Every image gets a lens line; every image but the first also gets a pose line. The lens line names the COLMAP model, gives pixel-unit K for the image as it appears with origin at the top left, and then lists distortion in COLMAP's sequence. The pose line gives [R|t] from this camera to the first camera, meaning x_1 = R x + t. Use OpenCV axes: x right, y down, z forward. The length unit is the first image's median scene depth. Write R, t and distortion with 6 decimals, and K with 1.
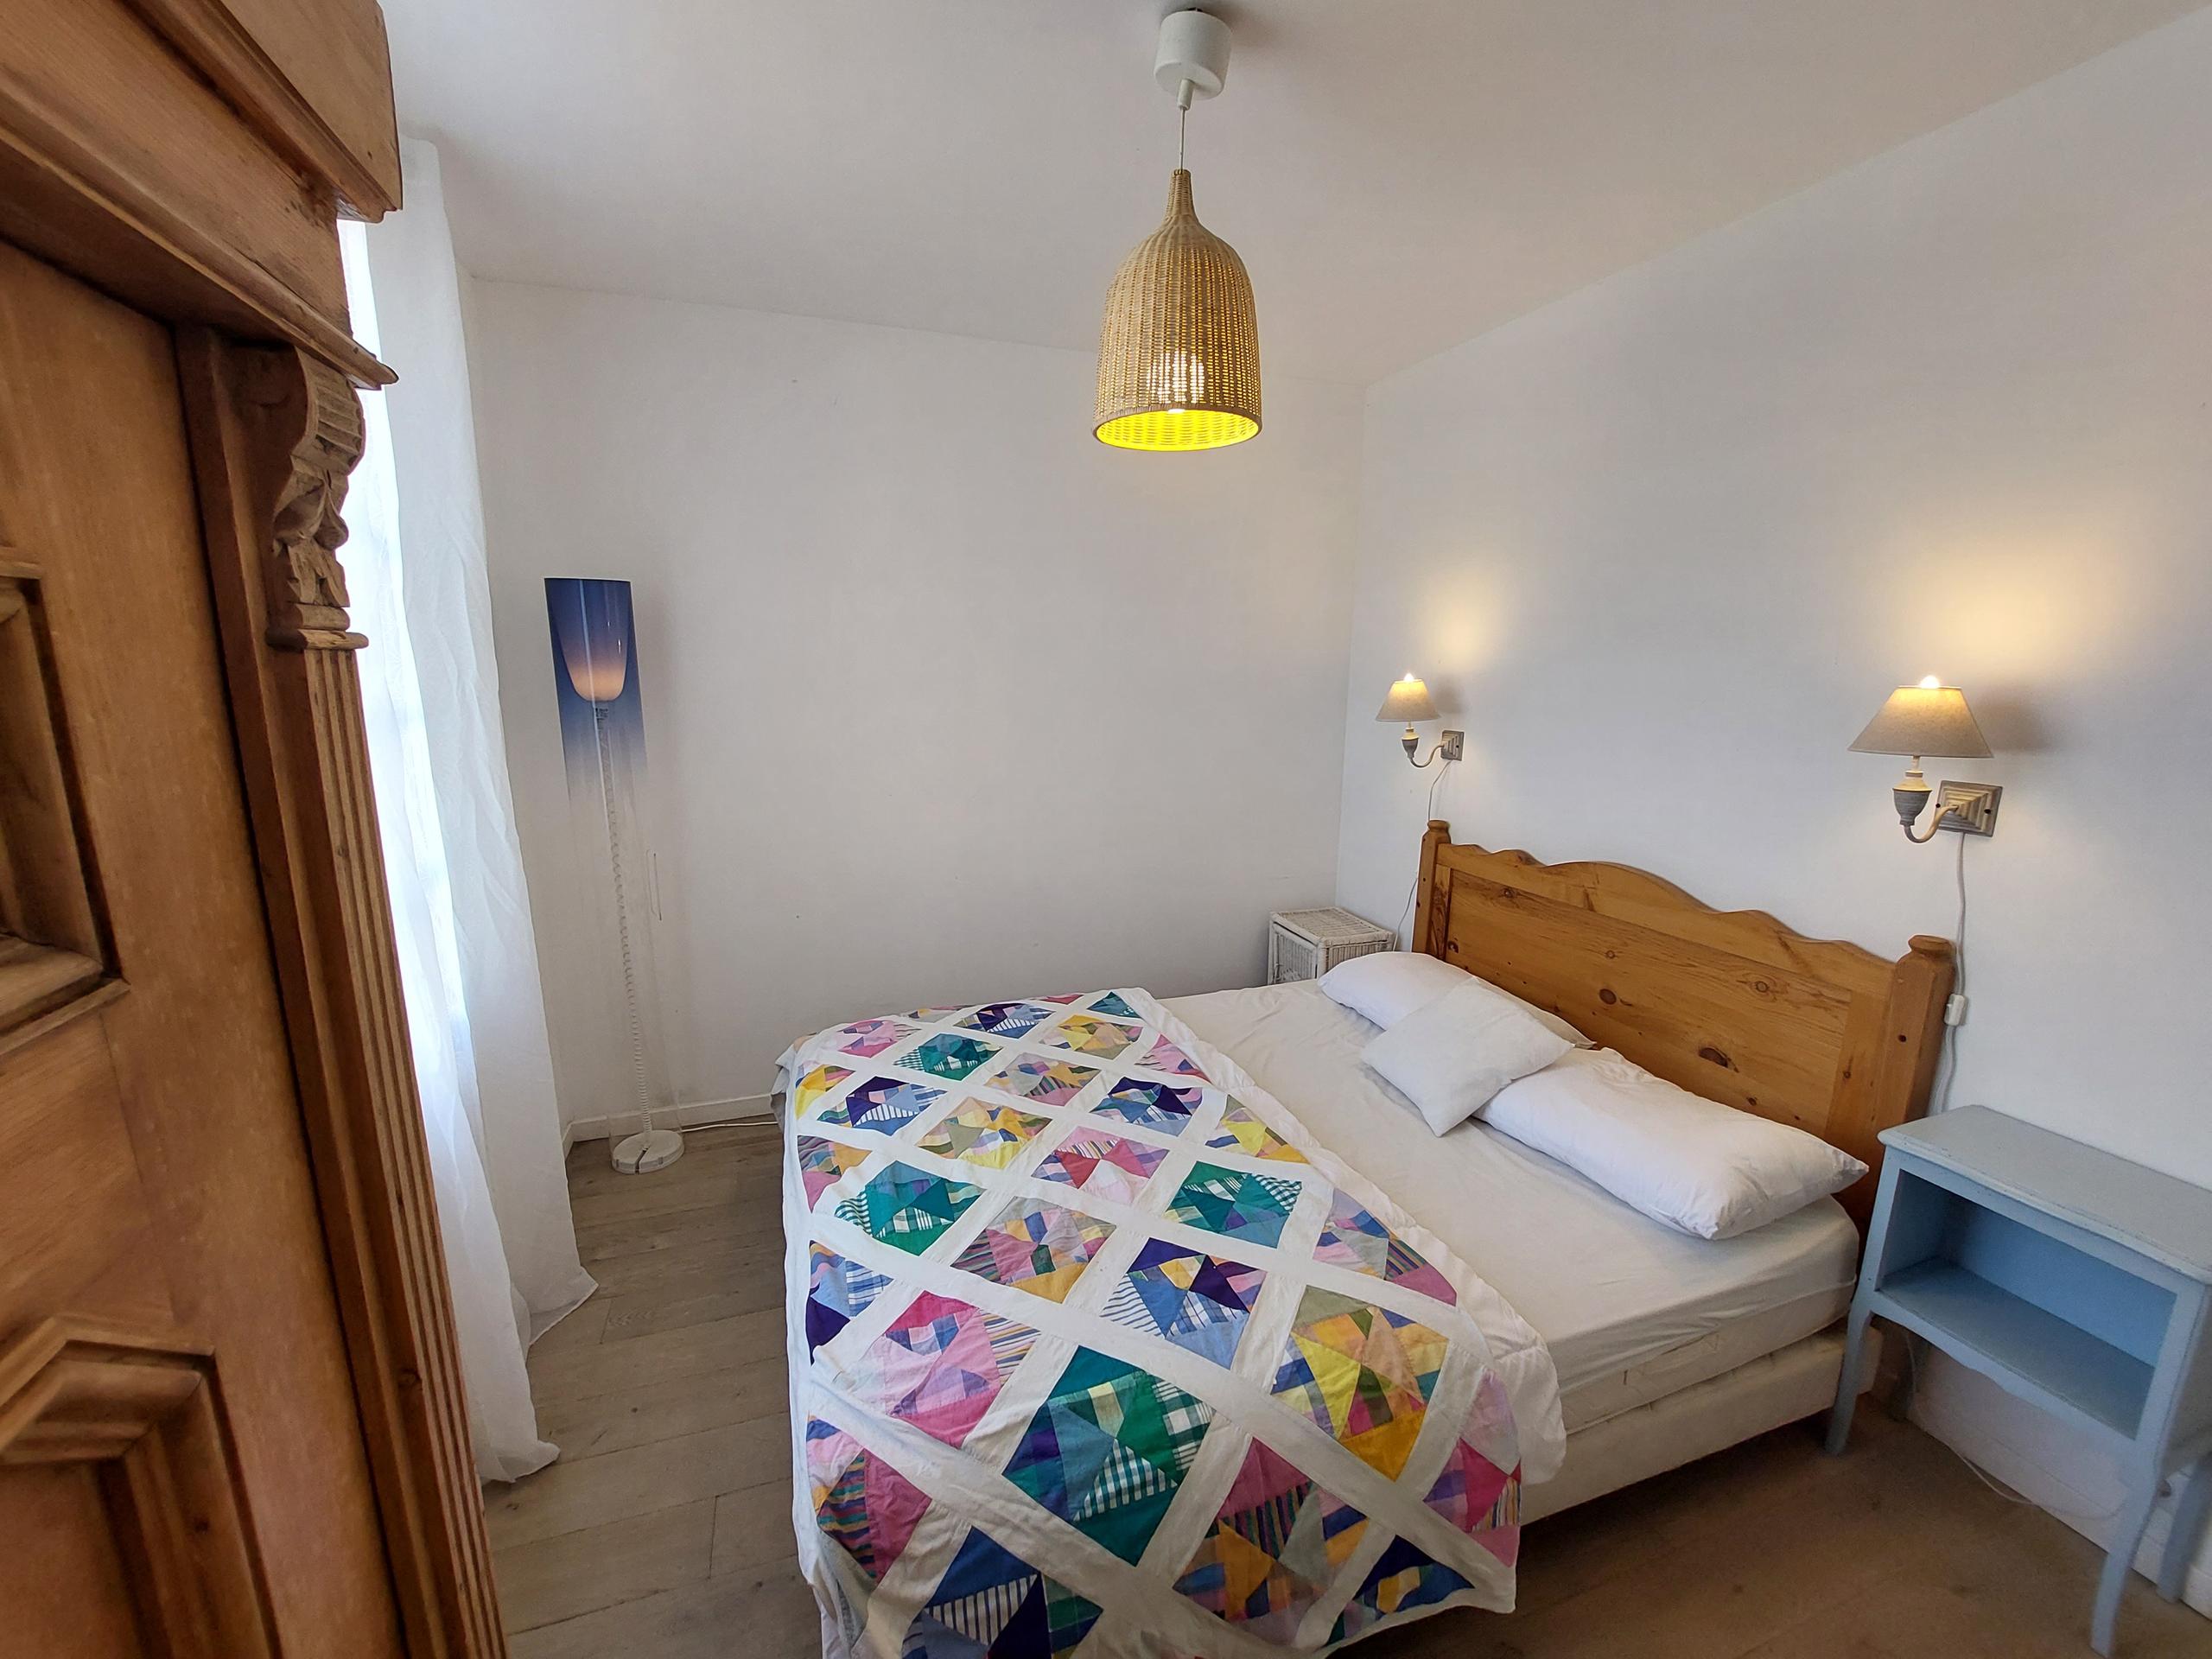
lens RADIAL K [[883.1, 0, 1091.5], [0, 883.1, 845.4], [0, 0, 1]] dist [-0.012154, -0.000465]
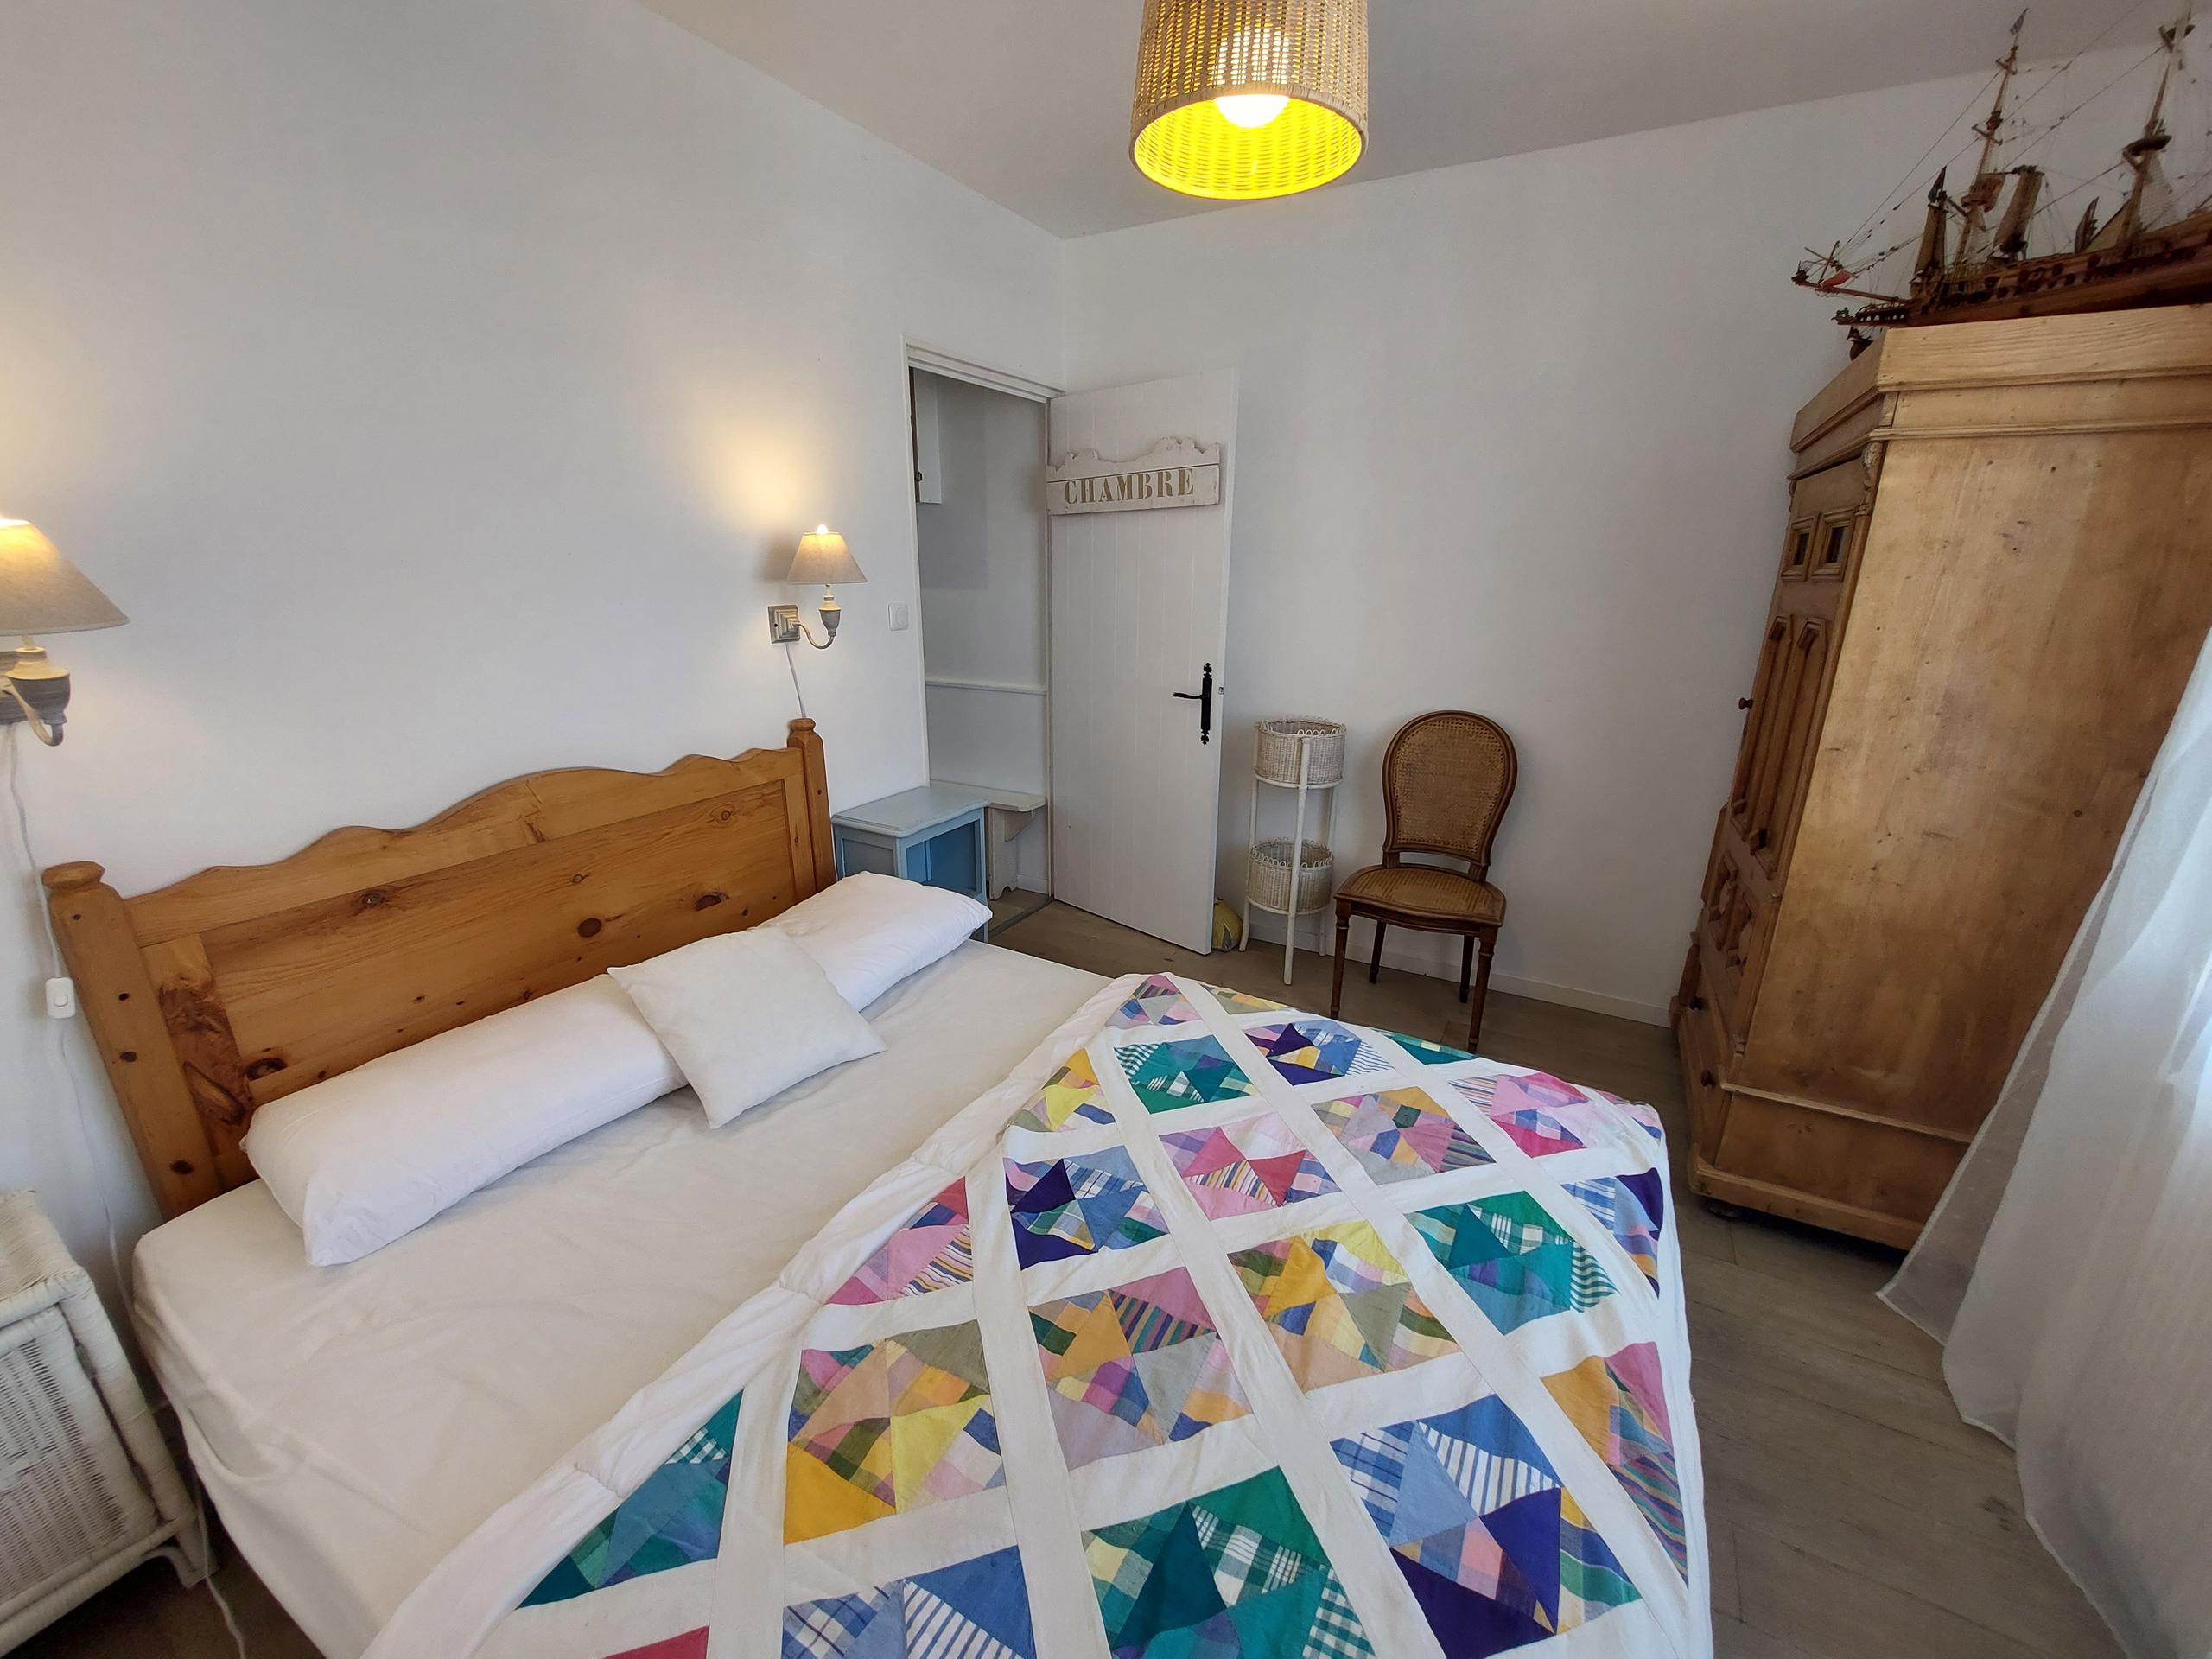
lens RADIAL K [[883.1, 0, 1091.4], [0, 883.1, 829.6], [0, 0, 1]] dist [-0.012154, -0.000465]
pose [[-0.660010, -0.229127, 0.715463, -0.377972], [0.139067, 0.898633, 0.416076, -0.242638], [-0.738273, 0.374112, -0.561243, 1.387955]]
